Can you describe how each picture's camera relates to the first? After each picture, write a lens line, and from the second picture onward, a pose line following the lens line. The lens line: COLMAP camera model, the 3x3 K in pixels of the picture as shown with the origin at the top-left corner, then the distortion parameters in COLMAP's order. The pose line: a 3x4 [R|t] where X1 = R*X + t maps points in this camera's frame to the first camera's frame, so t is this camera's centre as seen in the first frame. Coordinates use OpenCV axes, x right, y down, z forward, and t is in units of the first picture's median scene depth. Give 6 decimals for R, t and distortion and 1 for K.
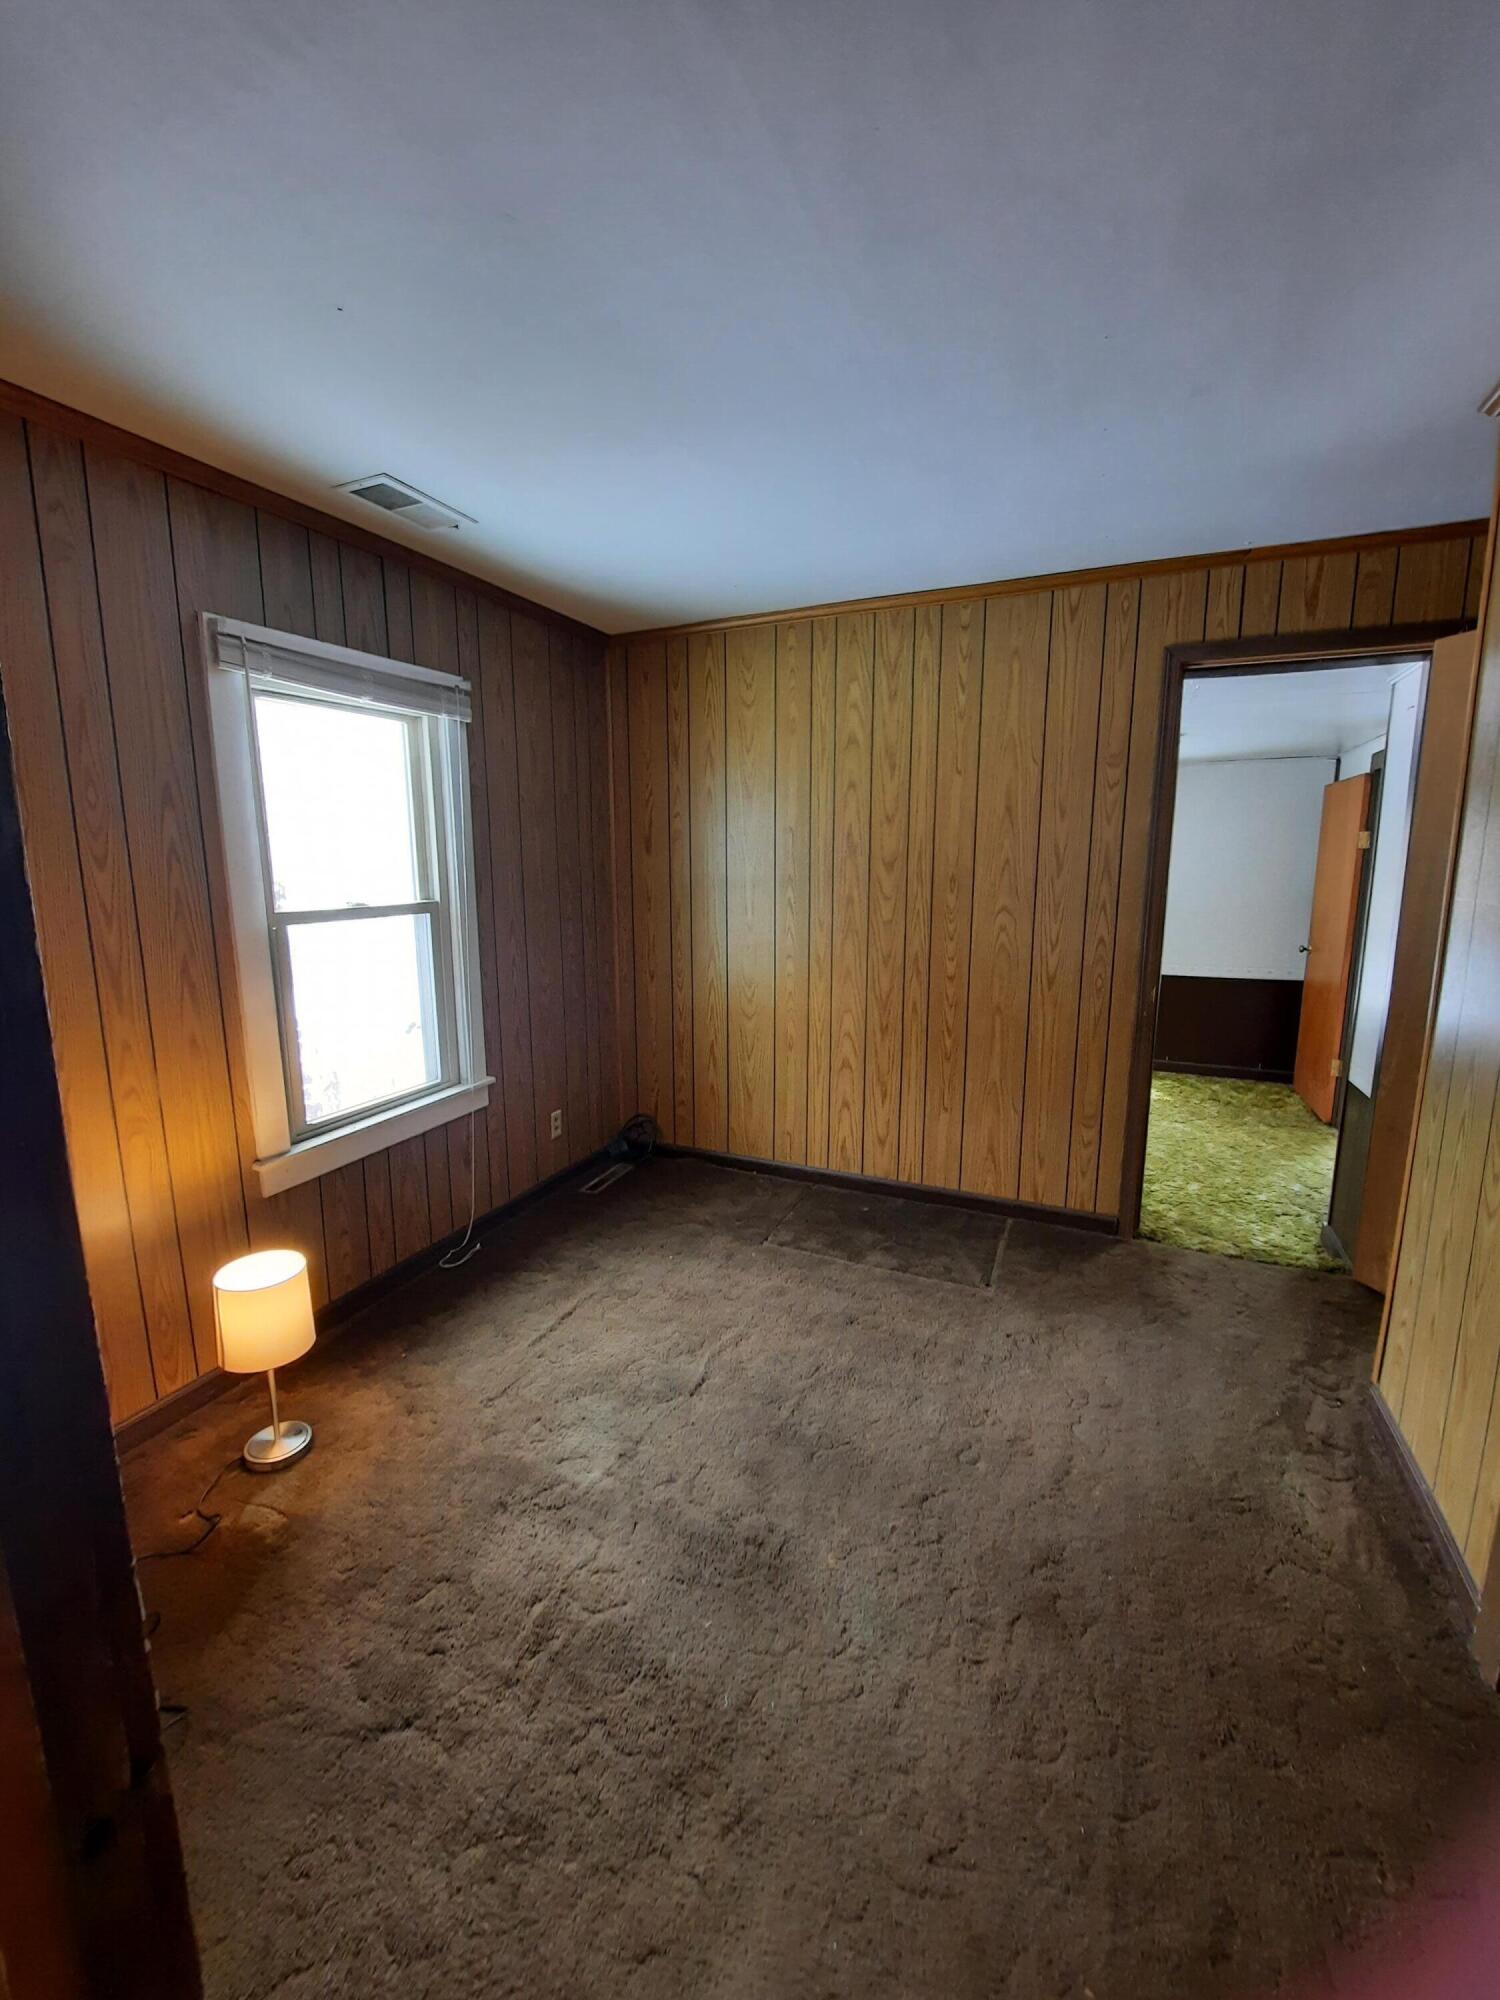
lens RADIAL K [[808.1, 0, 754.2], [0, 808.1, 994.2], [0, 0, 1]] dist [-0.000234, -0.000013]
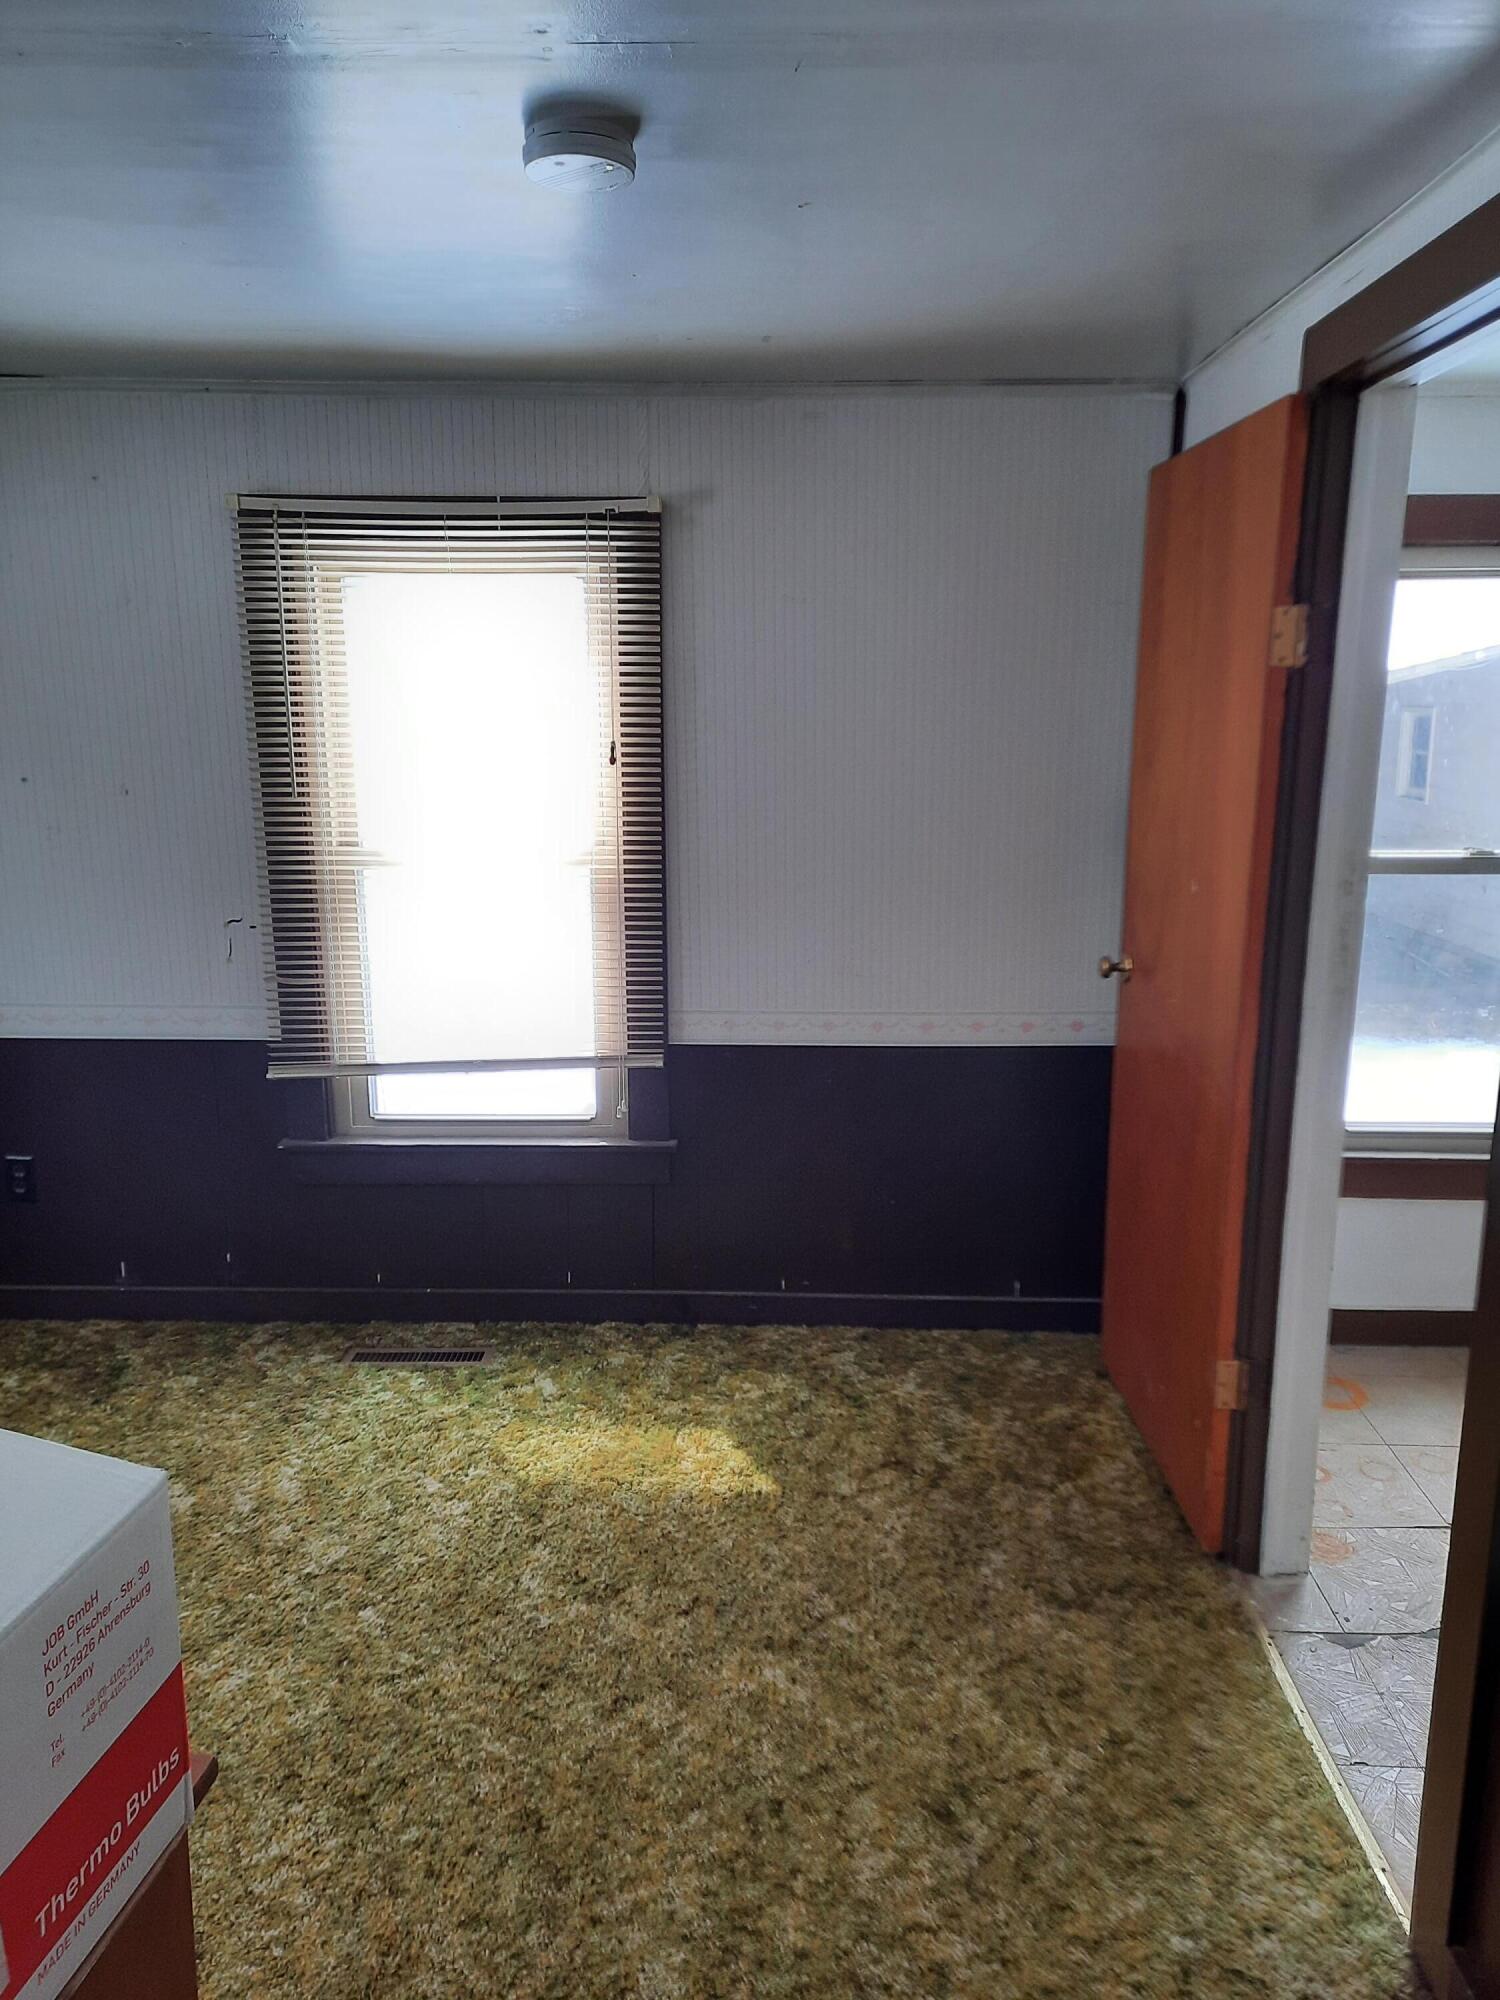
lens RADIAL K [[1475.2, 0, 751.5], [0, 1475.2, 1000.4], [0, 0, 1]] dist [0.090004, -0.074022]
pose [[0.926427, -0.073761, 0.369178, 0.343950], [0.056506, 0.996754, 0.057352, -0.096352], [-0.372210, -0.032272, 0.927587, 0.532493]]
